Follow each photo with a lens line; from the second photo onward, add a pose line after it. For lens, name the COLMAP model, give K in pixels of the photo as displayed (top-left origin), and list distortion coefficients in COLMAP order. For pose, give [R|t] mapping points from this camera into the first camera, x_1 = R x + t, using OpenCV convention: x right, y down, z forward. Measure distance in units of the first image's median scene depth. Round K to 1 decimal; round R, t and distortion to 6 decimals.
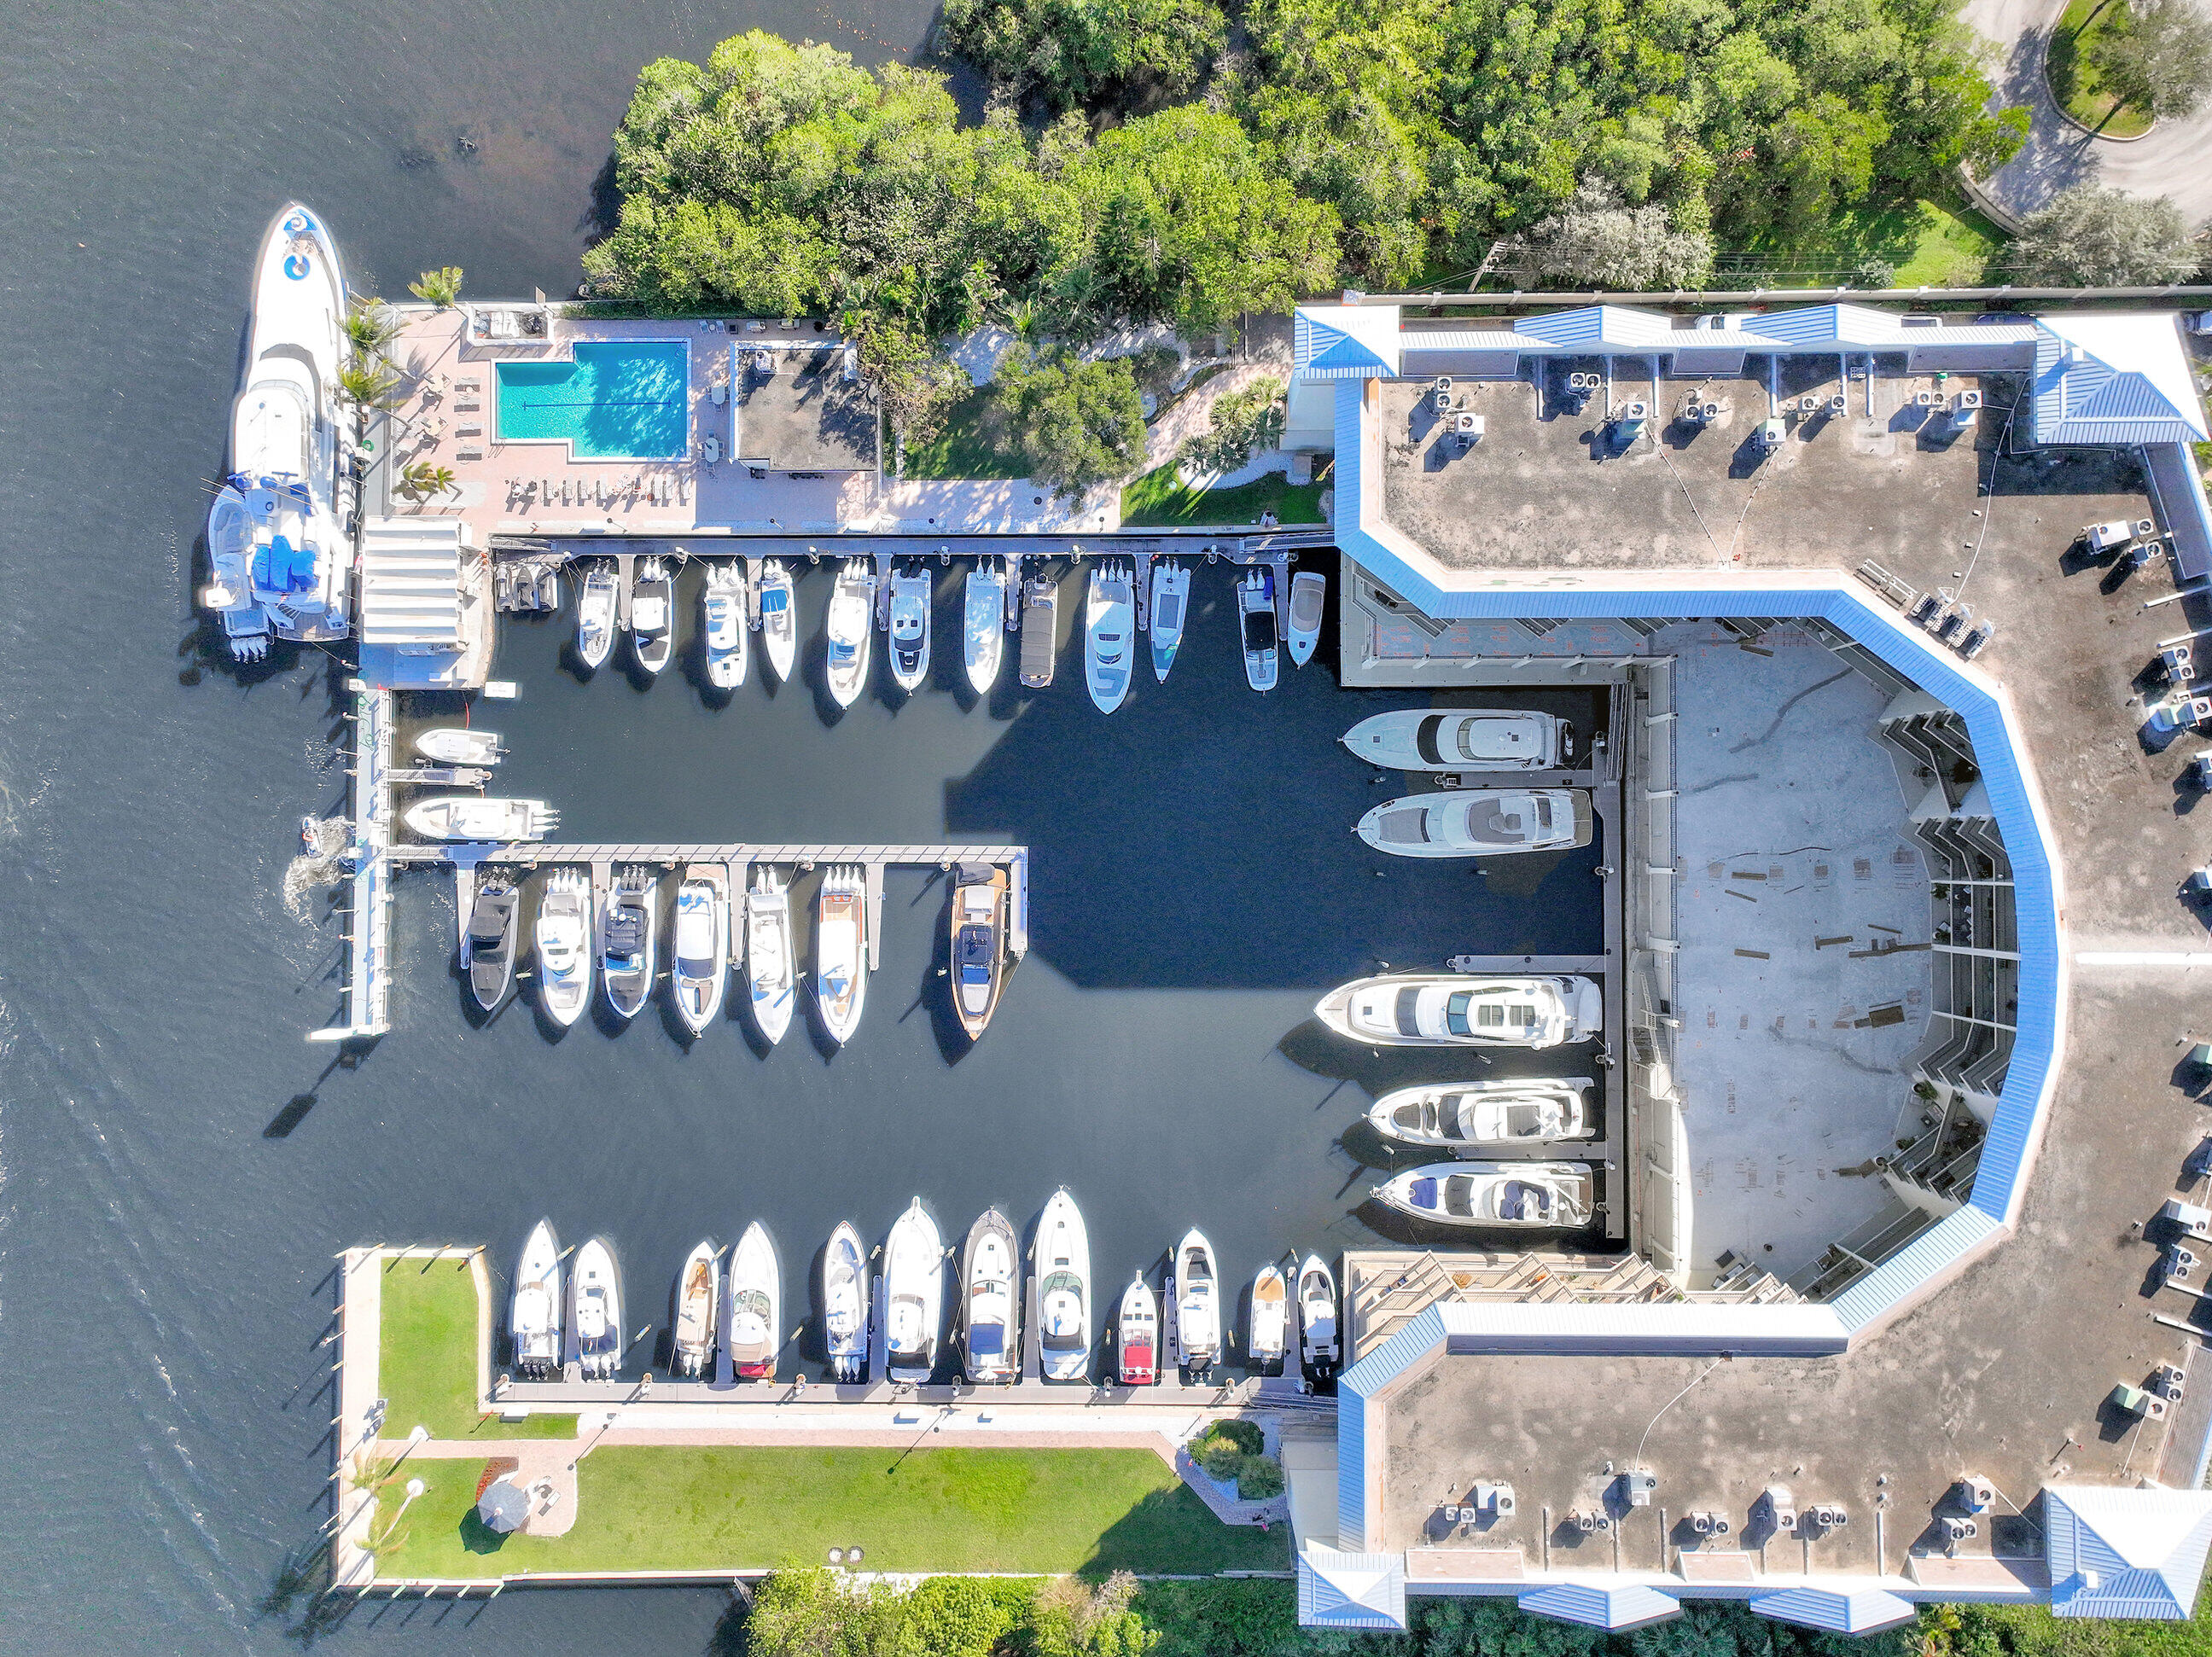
lens RADIAL K [[1549.3, 0, 1106.0], [0, 1549.3, 828.5], [0, 0, 1]] dist [0.019445, -0.003814]
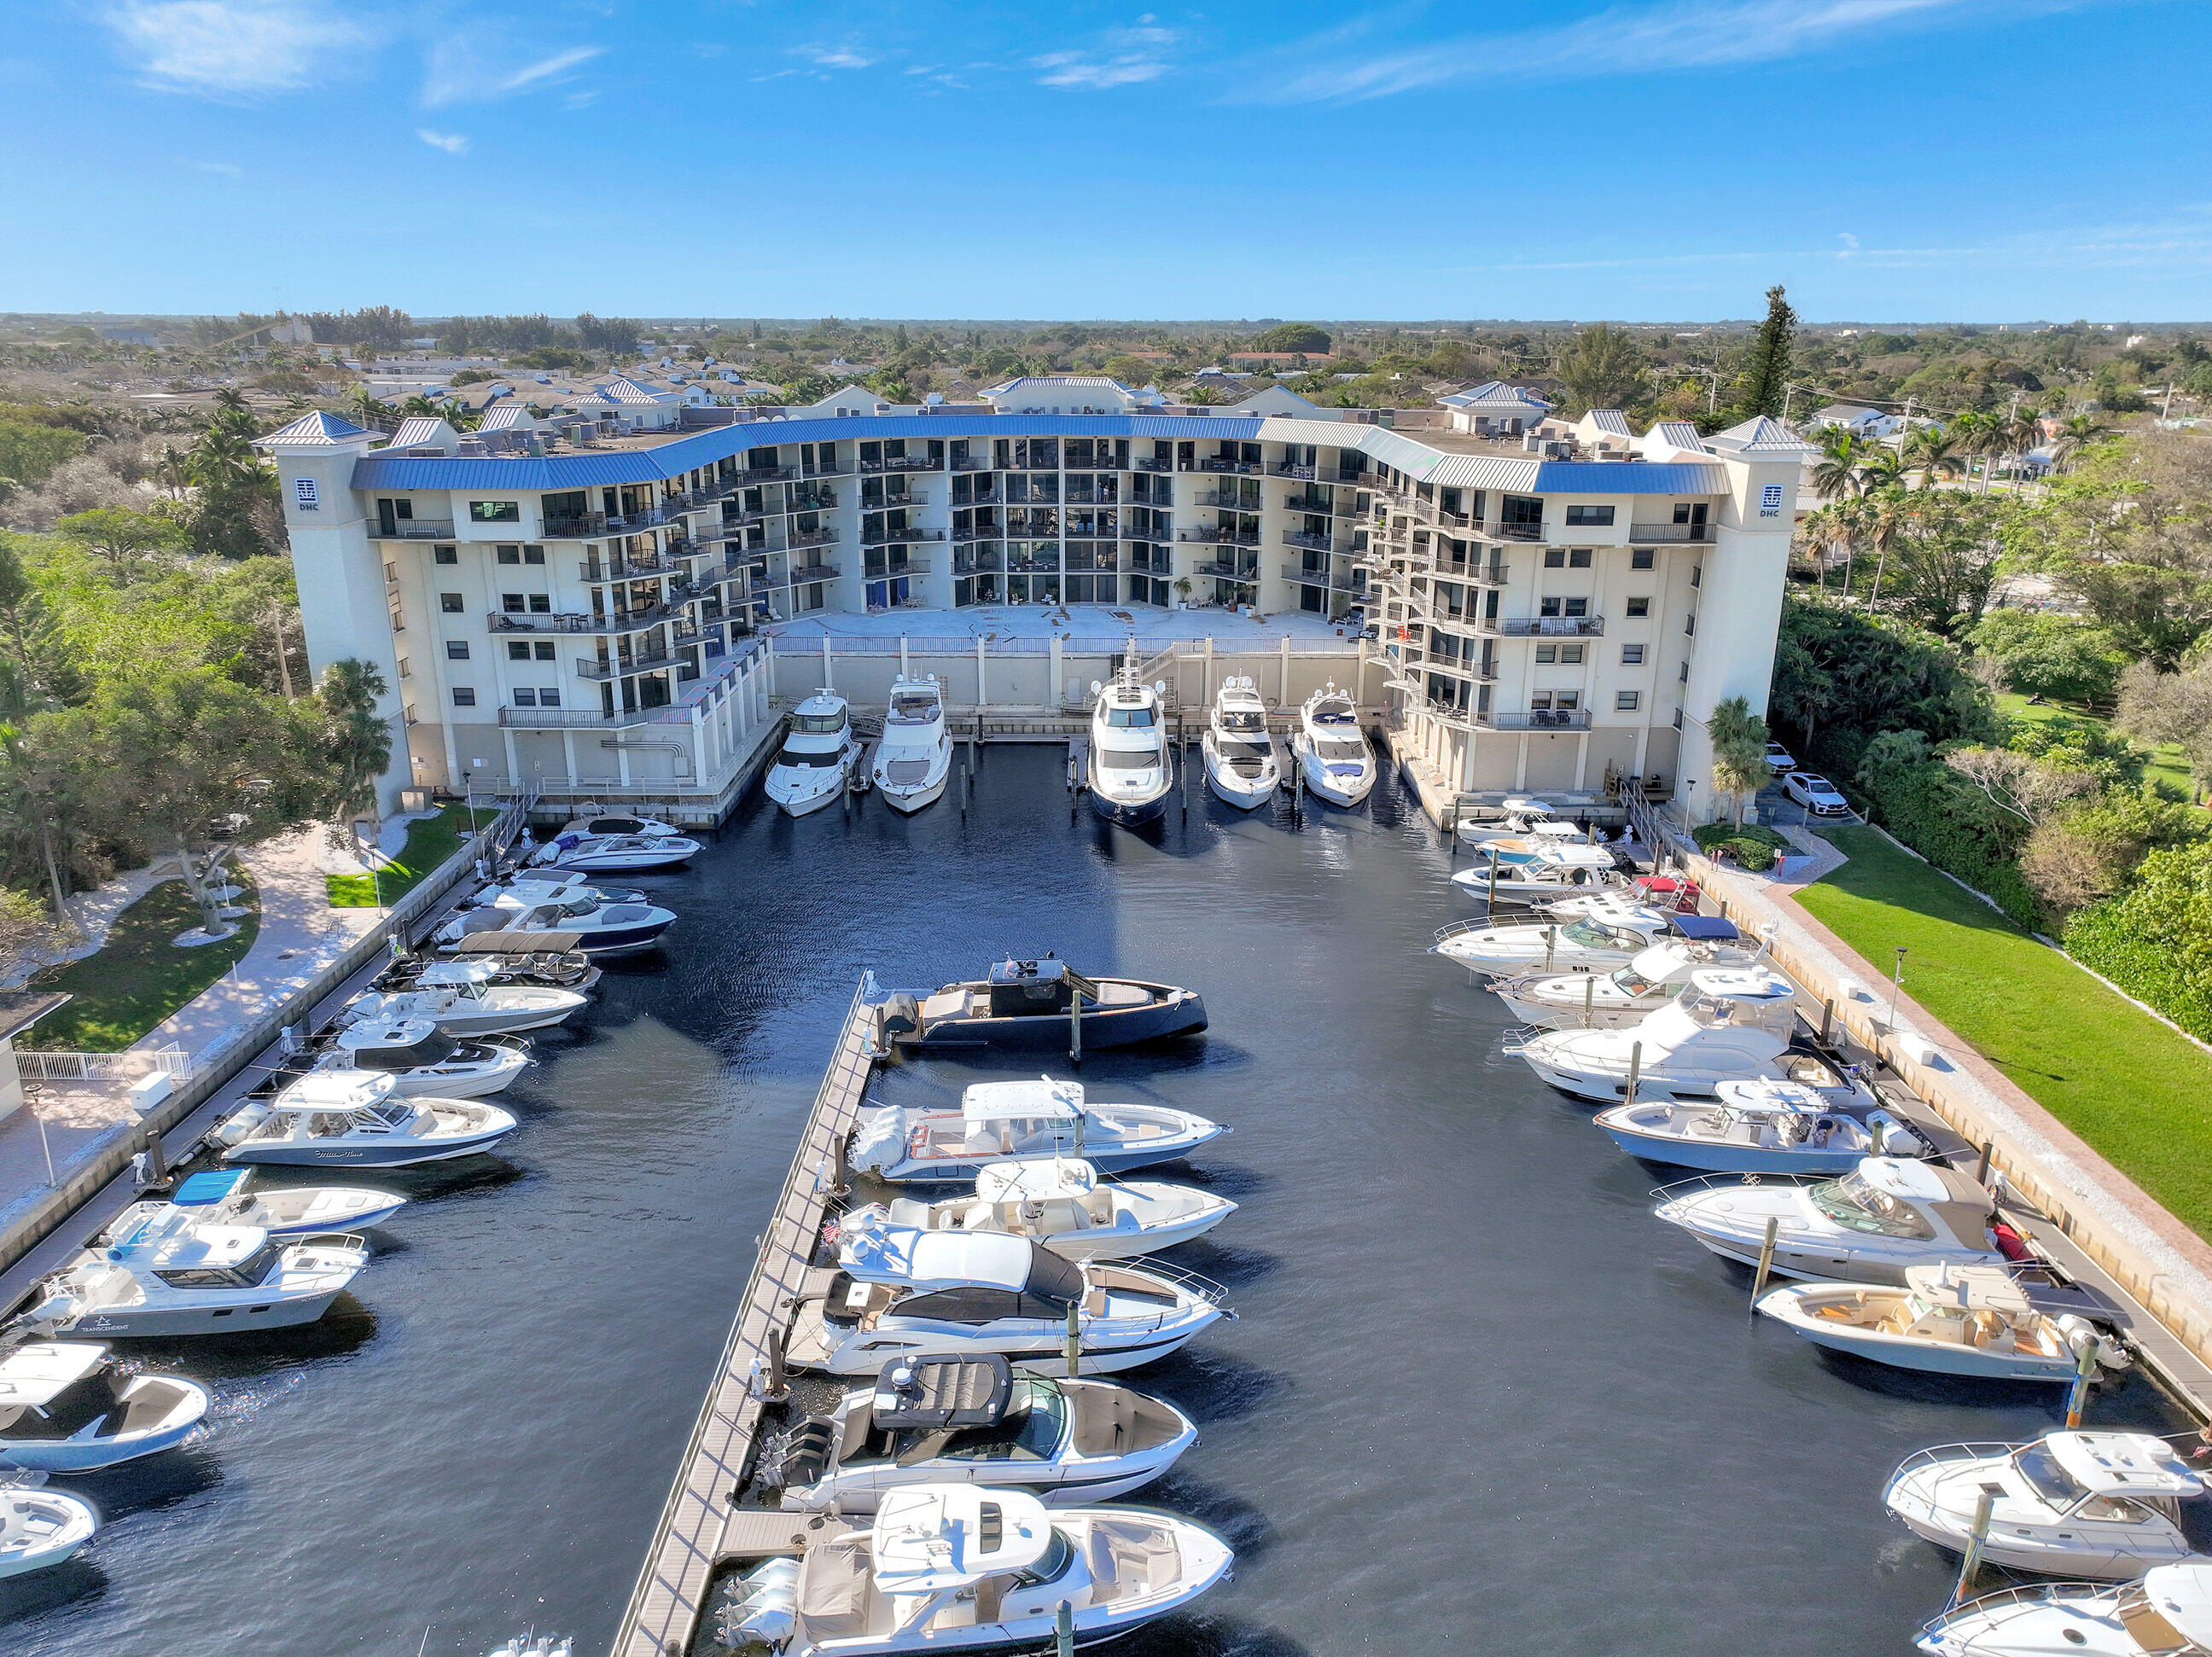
lens RADIAL K [[1548.2, 0, 1088.9], [0, 1548.2, 828.6], [0, 0, 1]] dist [0.010637, -0.000160]
pose [[0.007114, -0.295408, 0.955345, -0.597474], [0.999806, 0.019650, -0.001369, 0.095863], [-0.018368, 0.955169, 0.295490, 0.775161]]
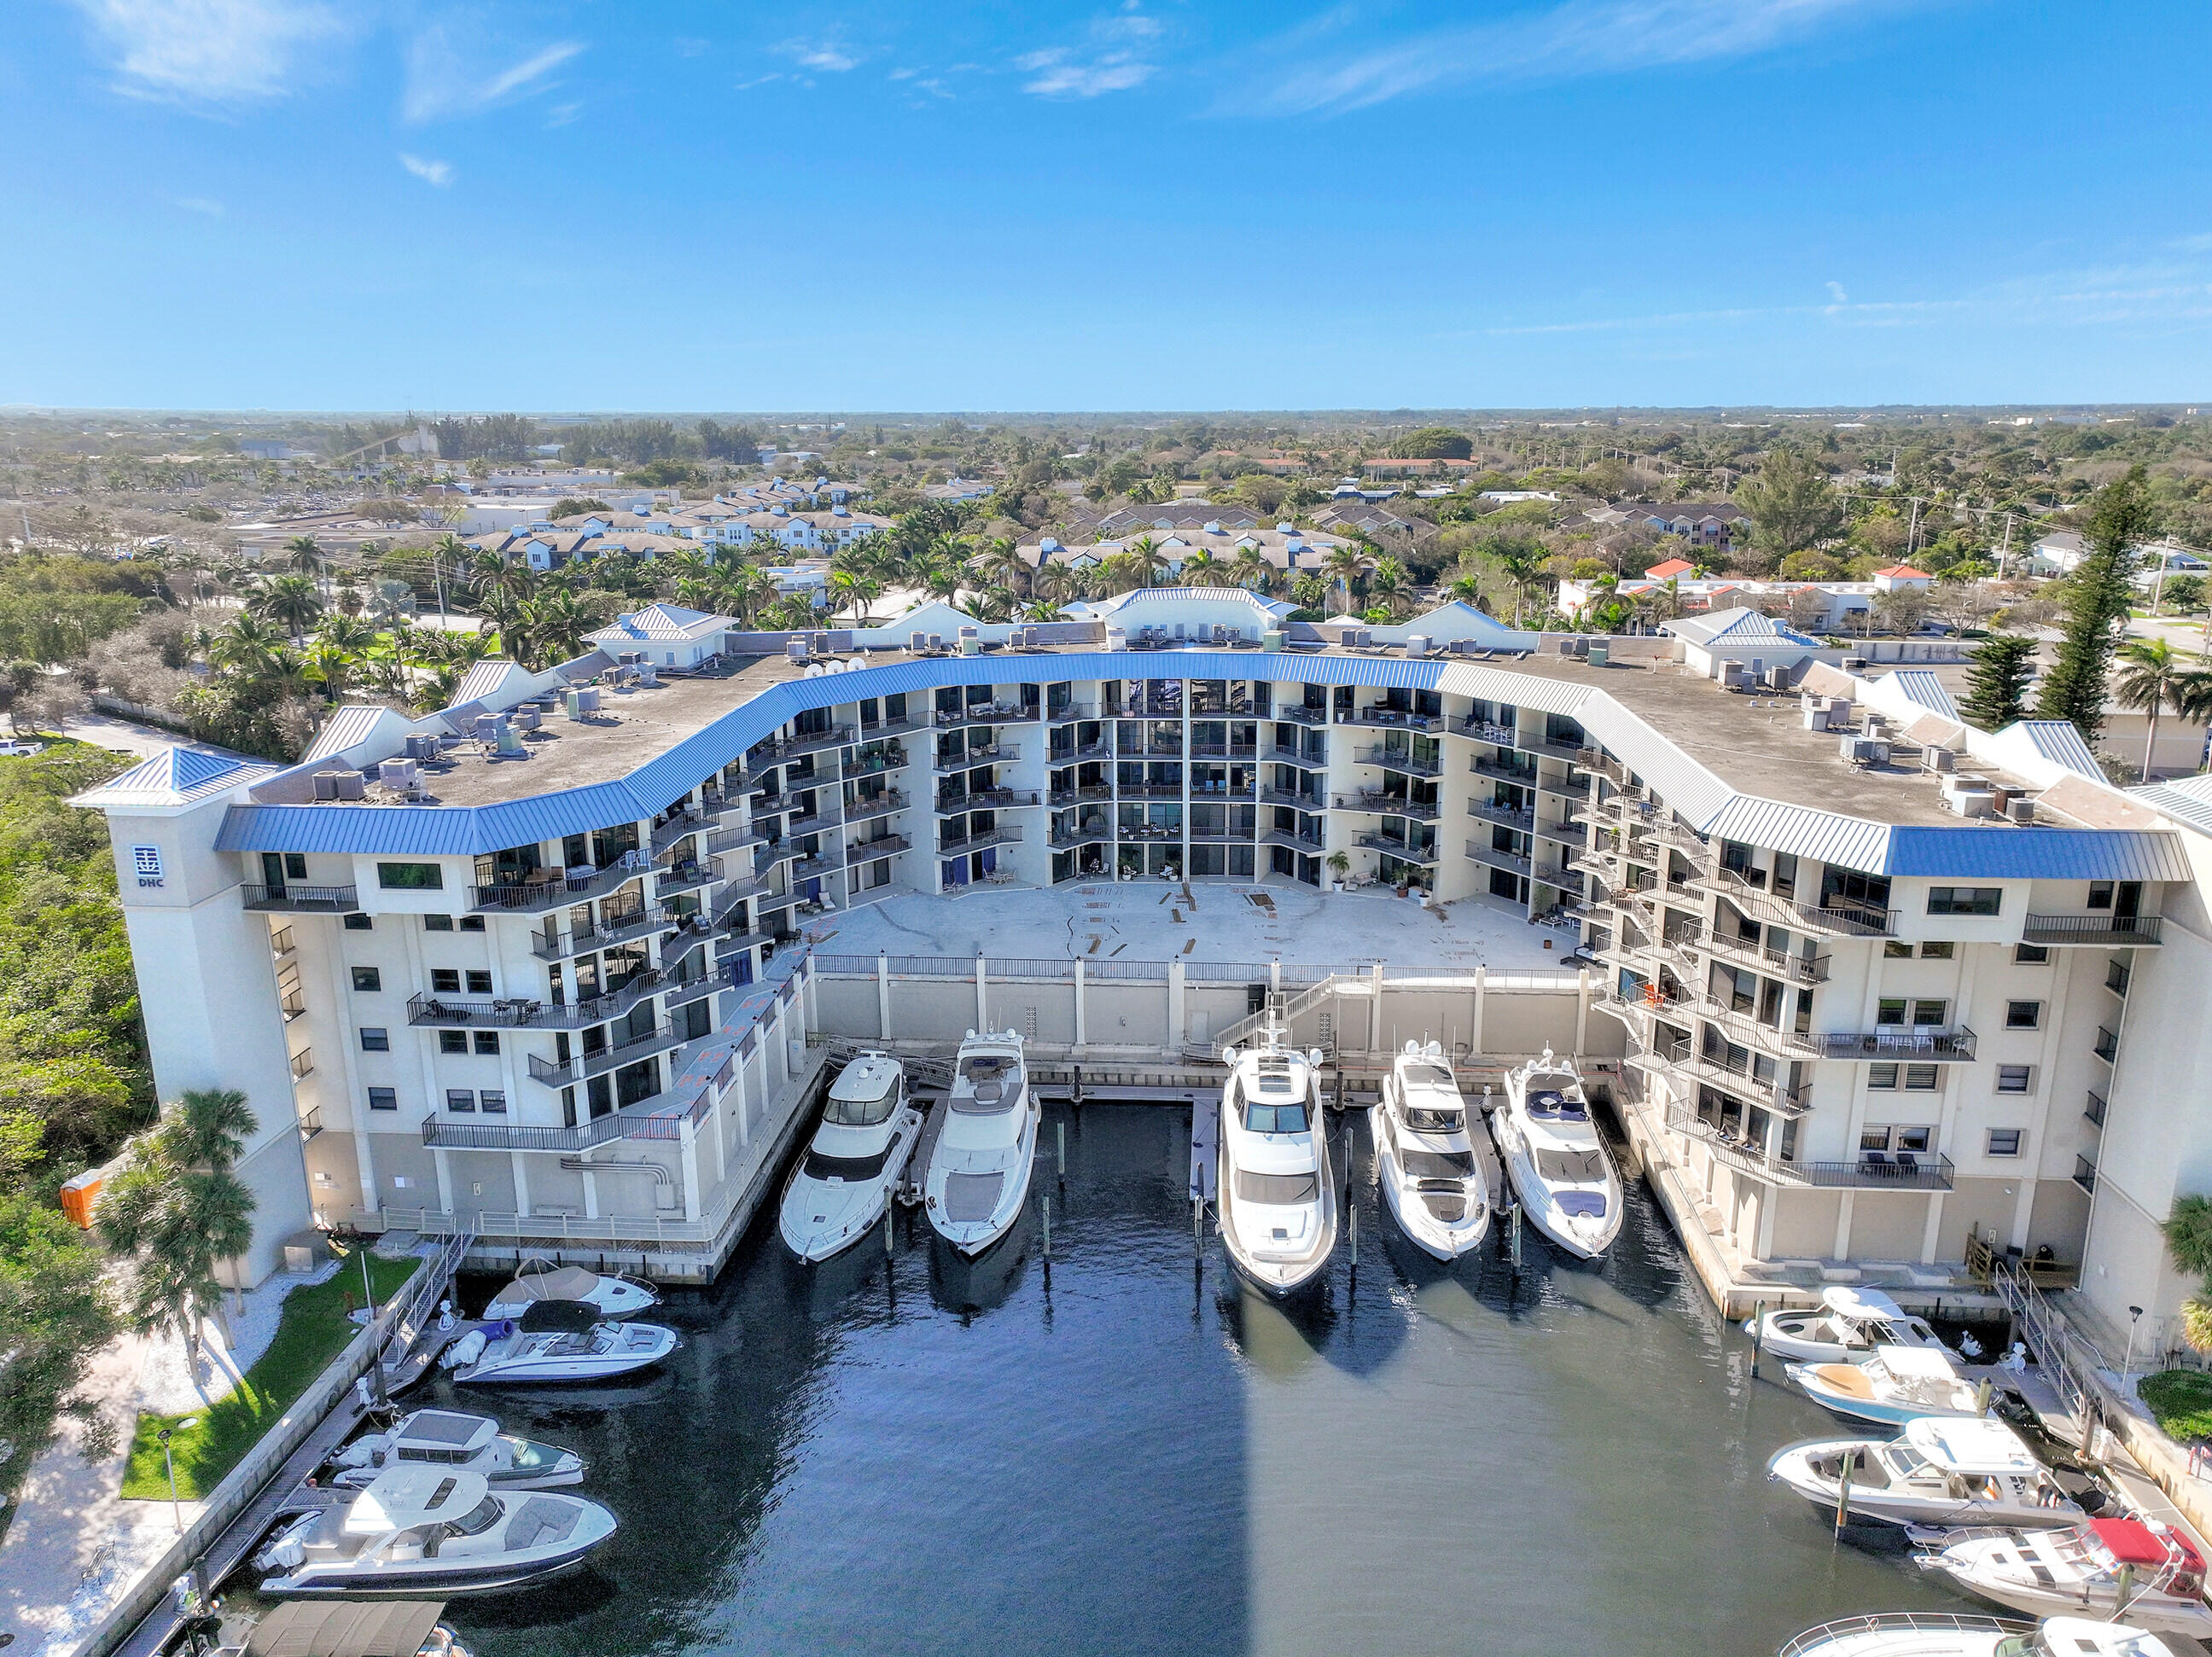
lens RADIAL K [[1549.3, 0, 1106.0], [0, 1549.3, 828.5], [0, 0, 1]] dist [0.019445, -0.003814]
pose [[0.075187, -0.249098, 0.965555, -0.355634], [0.997135, 0.026886, -0.070710, 0.088862], [-0.008346, 0.968105, 0.250405, 0.702108]]
